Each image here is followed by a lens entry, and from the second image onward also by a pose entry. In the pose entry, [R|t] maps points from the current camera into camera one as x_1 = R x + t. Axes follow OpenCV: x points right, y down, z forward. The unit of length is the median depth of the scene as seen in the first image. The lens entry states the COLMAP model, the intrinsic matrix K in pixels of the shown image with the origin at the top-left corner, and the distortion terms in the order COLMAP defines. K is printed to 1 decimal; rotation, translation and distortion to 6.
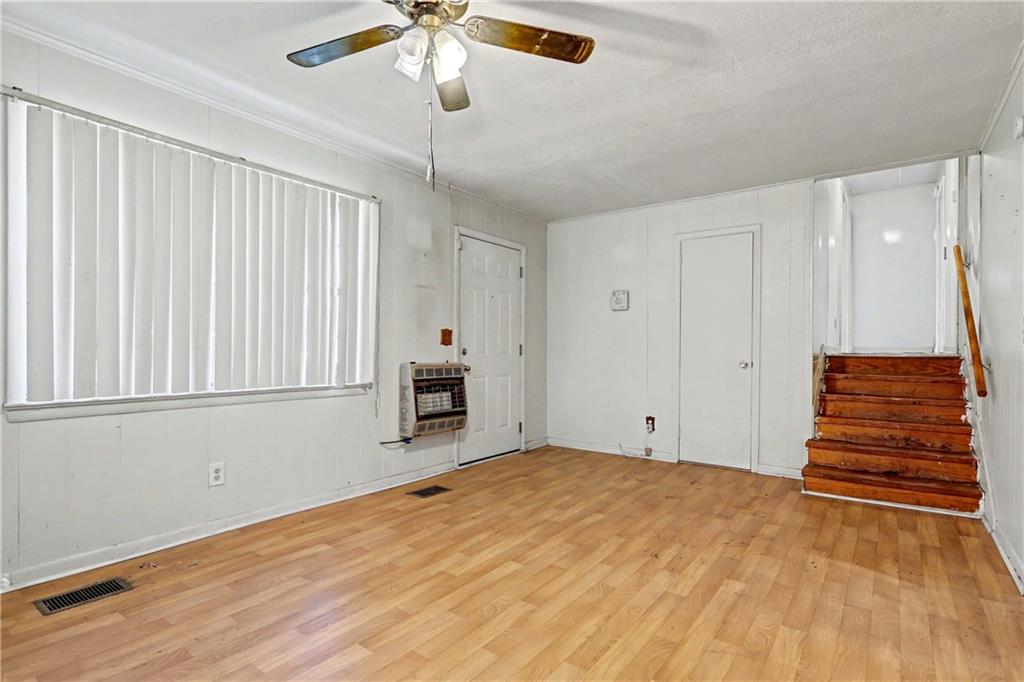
lens RADIAL K [[466.1, 0, 509.4], [0, 466.1, 346.6], [0, 0, 1]] dist [0.001623, 0.000363]
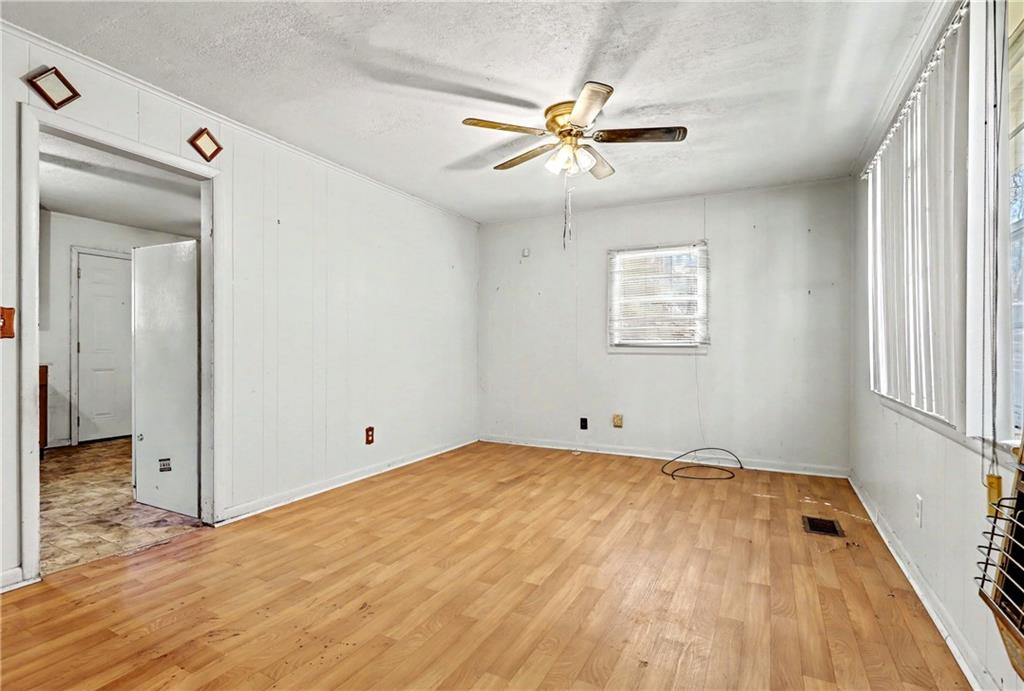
lens RADIAL K [[508.5, 0, 512.0], [0, 508.5, 345.5], [0, 0, 1]] dist [-0.000605, 0.000007]
pose [[-0.986220, -0.010199, -0.165126, 0.236795], [-0.009182, 0.999934, -0.006918, 0.008951], [0.165185, -0.005306, -0.986248, 2.112753]]
